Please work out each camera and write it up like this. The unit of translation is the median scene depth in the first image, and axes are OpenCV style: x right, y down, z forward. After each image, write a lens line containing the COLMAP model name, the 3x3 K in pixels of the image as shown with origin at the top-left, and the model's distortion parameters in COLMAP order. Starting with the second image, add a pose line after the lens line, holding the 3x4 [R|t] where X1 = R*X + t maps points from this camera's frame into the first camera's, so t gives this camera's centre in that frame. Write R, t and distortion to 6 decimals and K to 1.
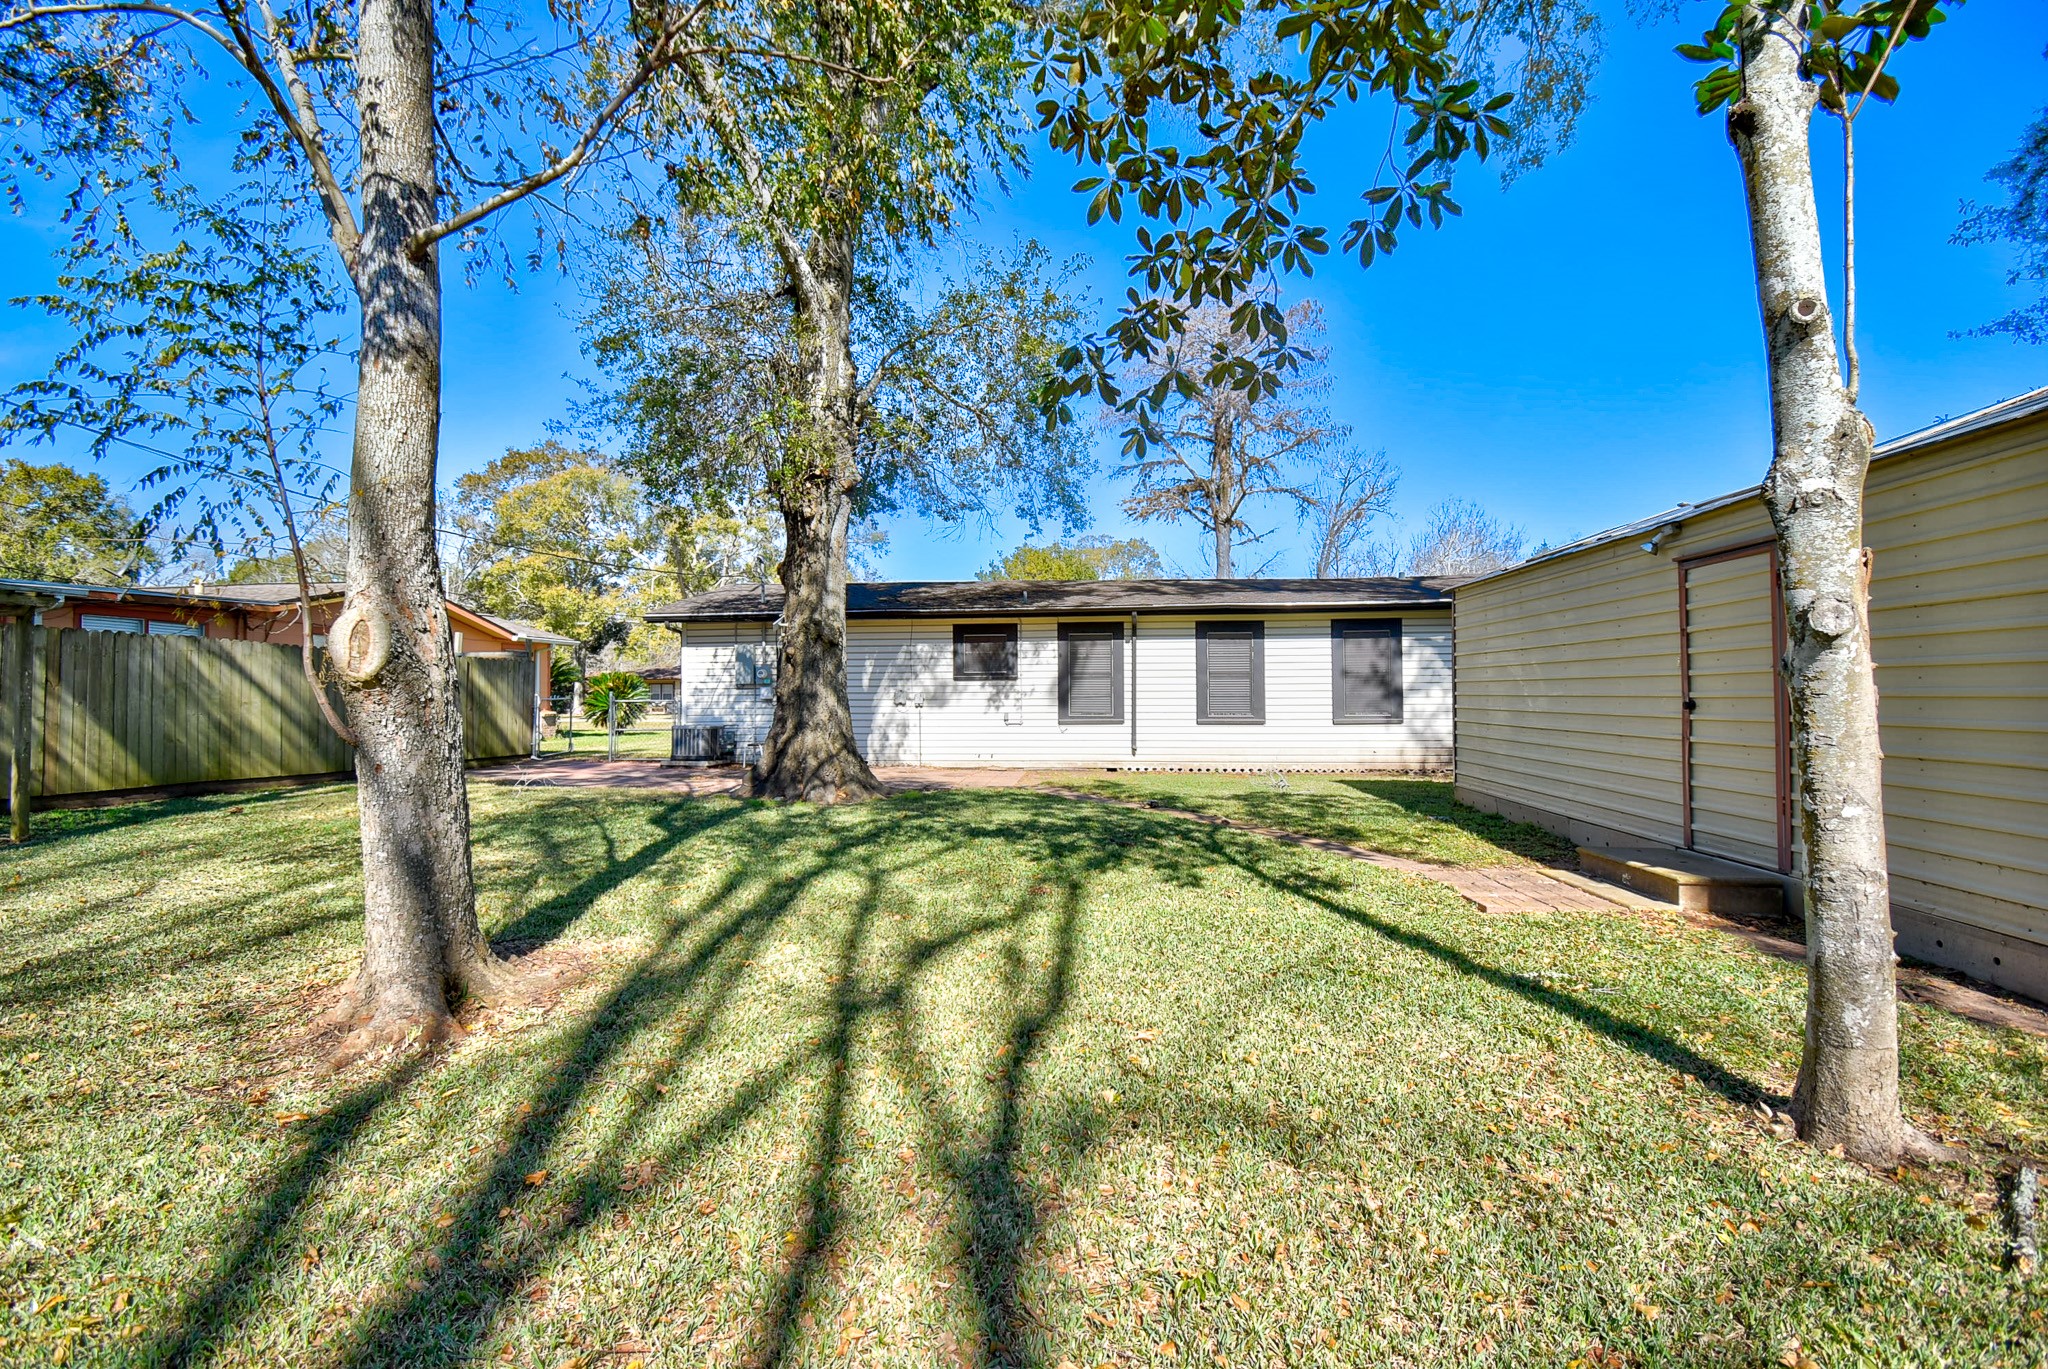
lens RADIAL K [[922.7, 0, 1021.7], [0, 922.7, 684.9], [0, 0, 1]] dist [-0.000286, -0.000008]
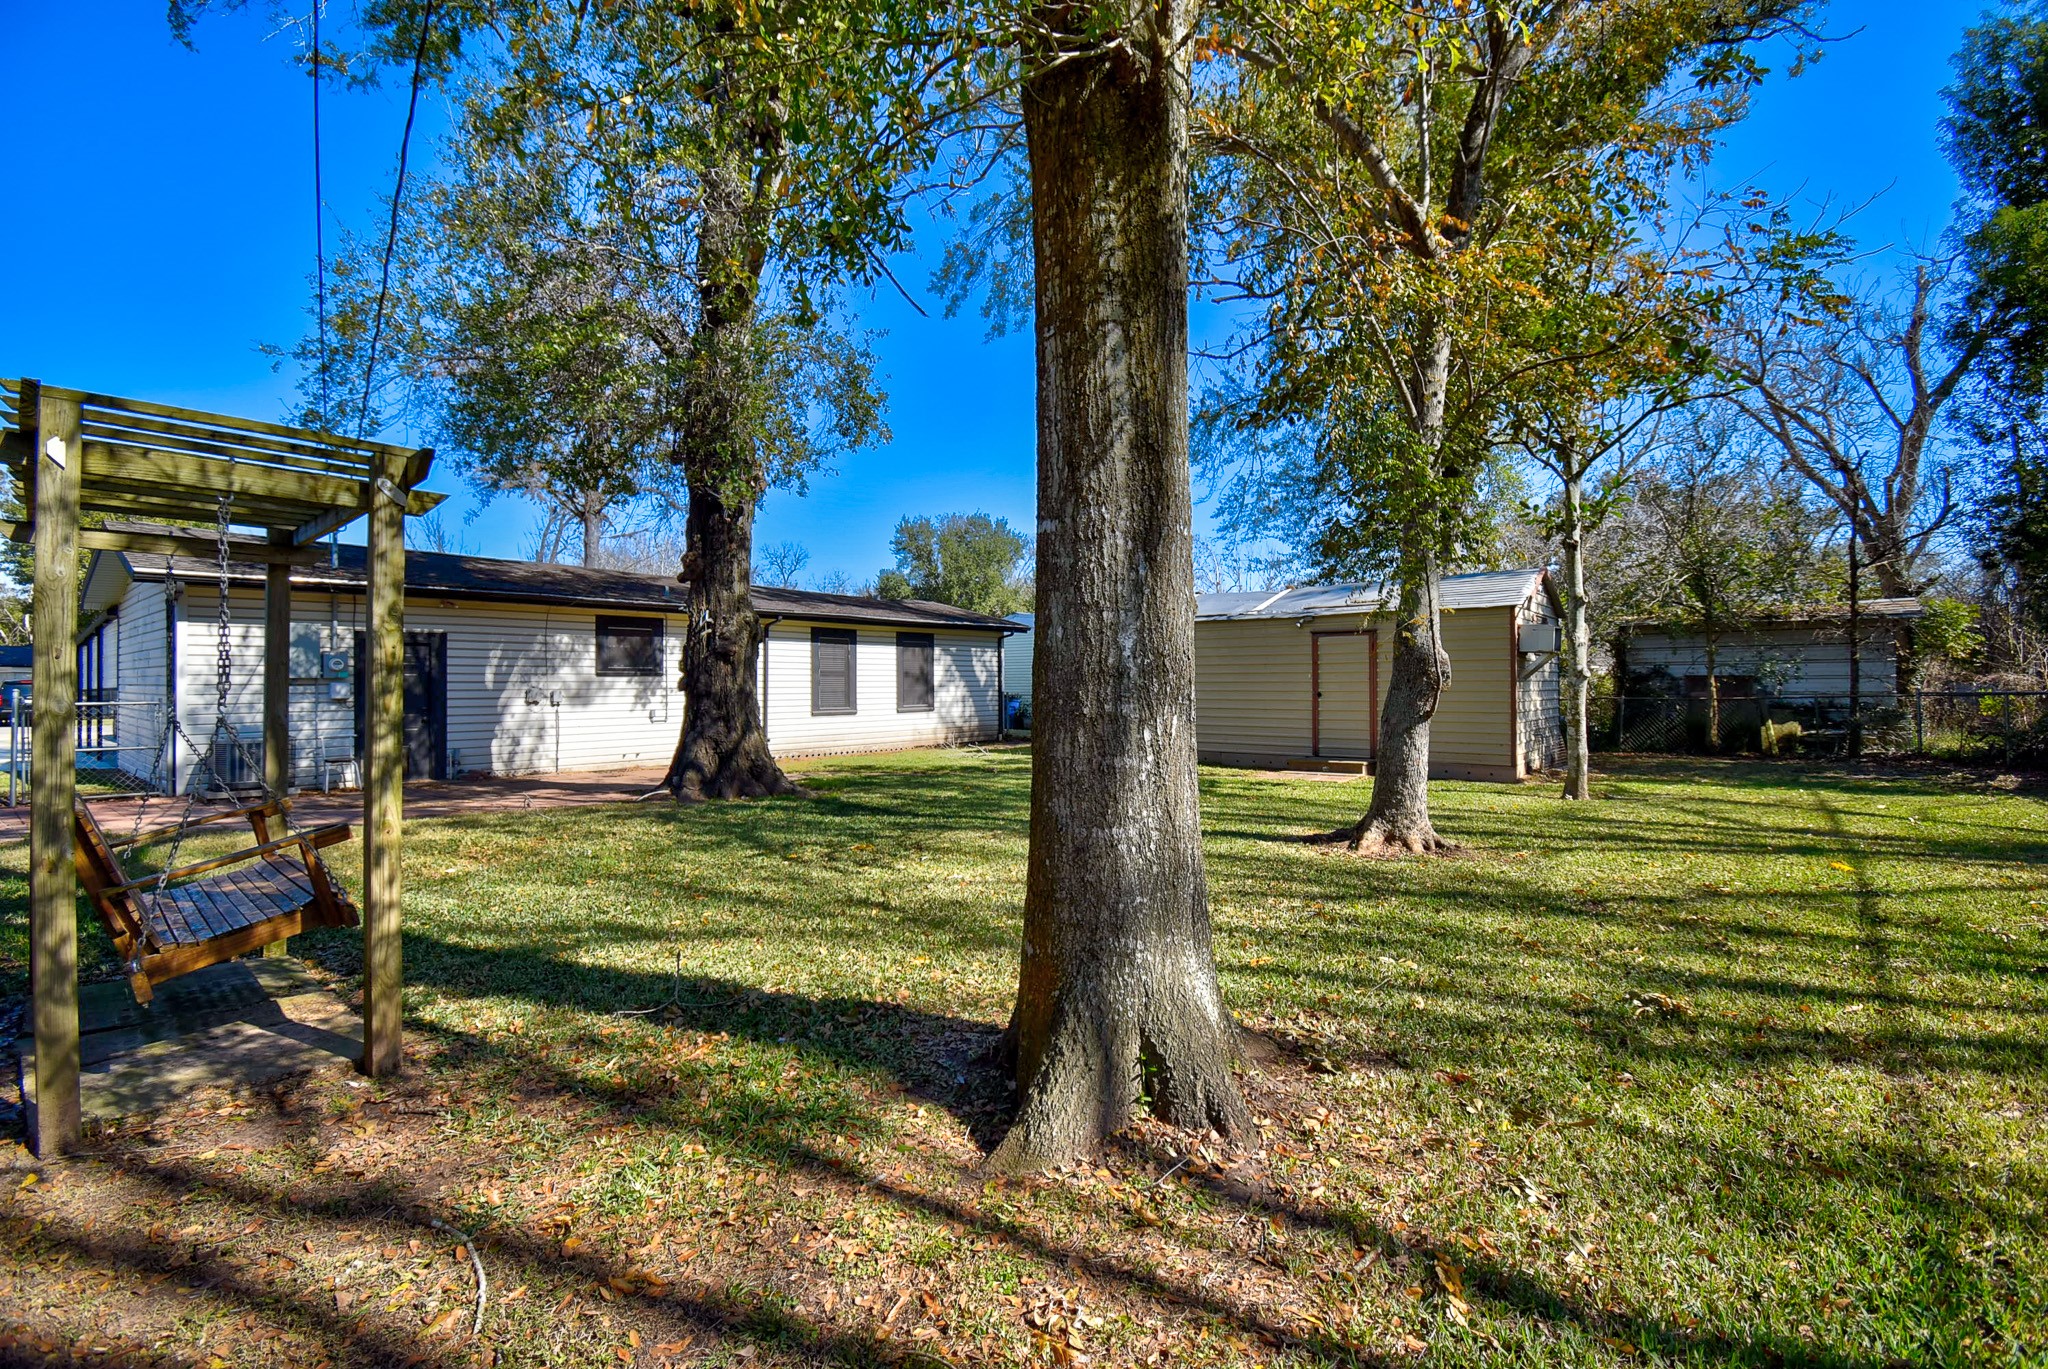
lens RADIAL K [[922.7, 0, 1020.7], [0, 922.7, 684.4], [0, 0, 1]] dist [-0.000286, -0.000008]
pose [[0.514601, 0.000397, 0.857430, -0.651106], [-0.006887, 0.999970, 0.003671, -0.002894], [-0.857402, -0.007794, 0.514588, 0.168630]]
